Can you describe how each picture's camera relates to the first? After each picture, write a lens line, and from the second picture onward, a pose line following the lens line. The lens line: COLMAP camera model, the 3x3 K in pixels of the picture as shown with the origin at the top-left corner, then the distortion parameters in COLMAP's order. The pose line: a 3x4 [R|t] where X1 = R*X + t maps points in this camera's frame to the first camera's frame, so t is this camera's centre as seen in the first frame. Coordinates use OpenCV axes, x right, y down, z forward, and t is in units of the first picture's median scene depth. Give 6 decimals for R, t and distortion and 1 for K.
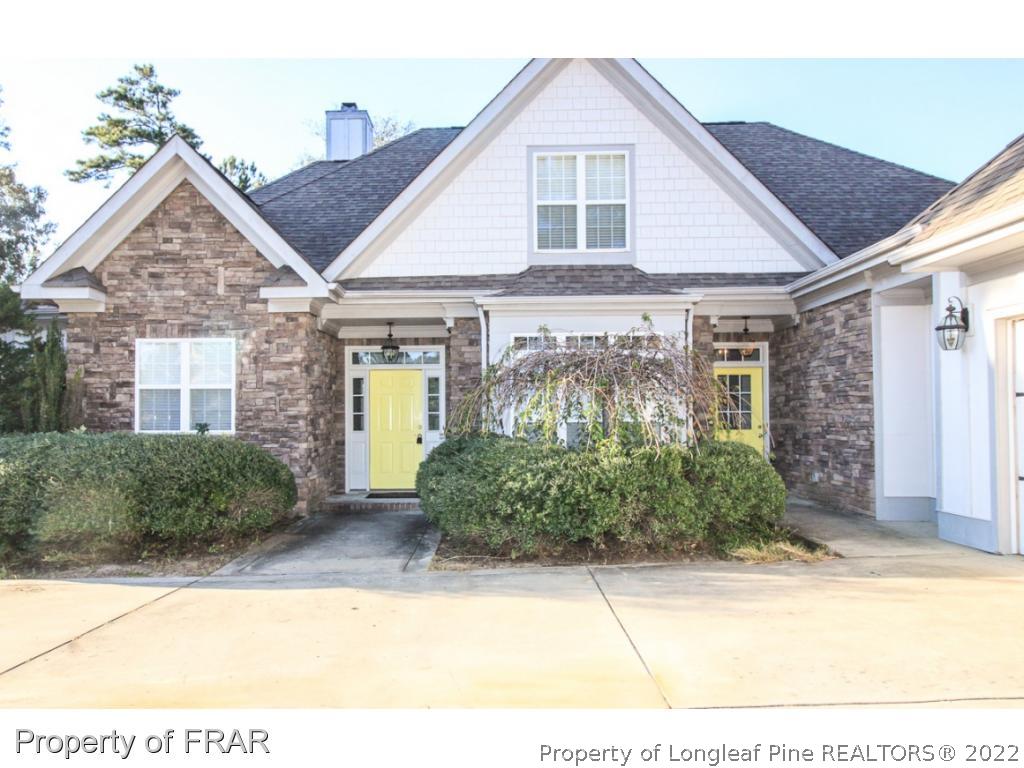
lens RADIAL K [[708.5, 0, 477.8], [0, 708.5, 402.3], [0, 0, 1]] dist [0.010529, -0.001992]
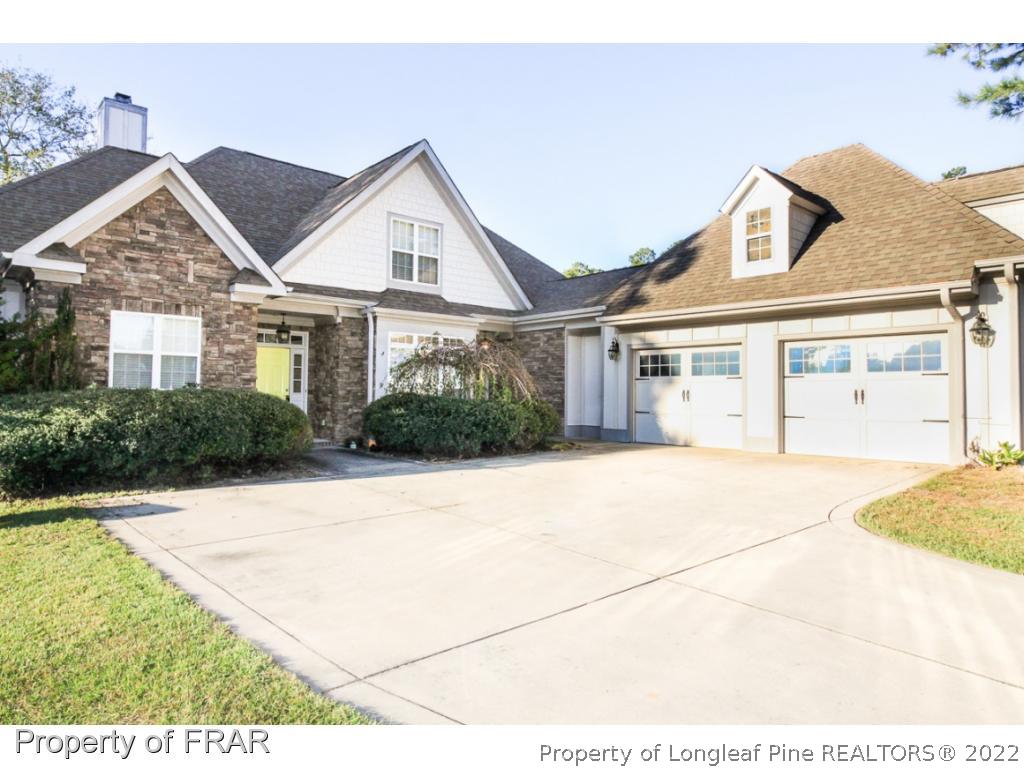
lens RADIAL K [[641.2, 0, 512.4], [0, 641.2, 382.7], [0, 0, 1]] dist [-0.001010, 0.000194]
pose [[0.729353, 0.025974, 0.683645, -0.721770], [-0.028967, 0.999555, -0.007073, 0.019774], [-0.683524, -0.014644, 0.729781, -0.239645]]
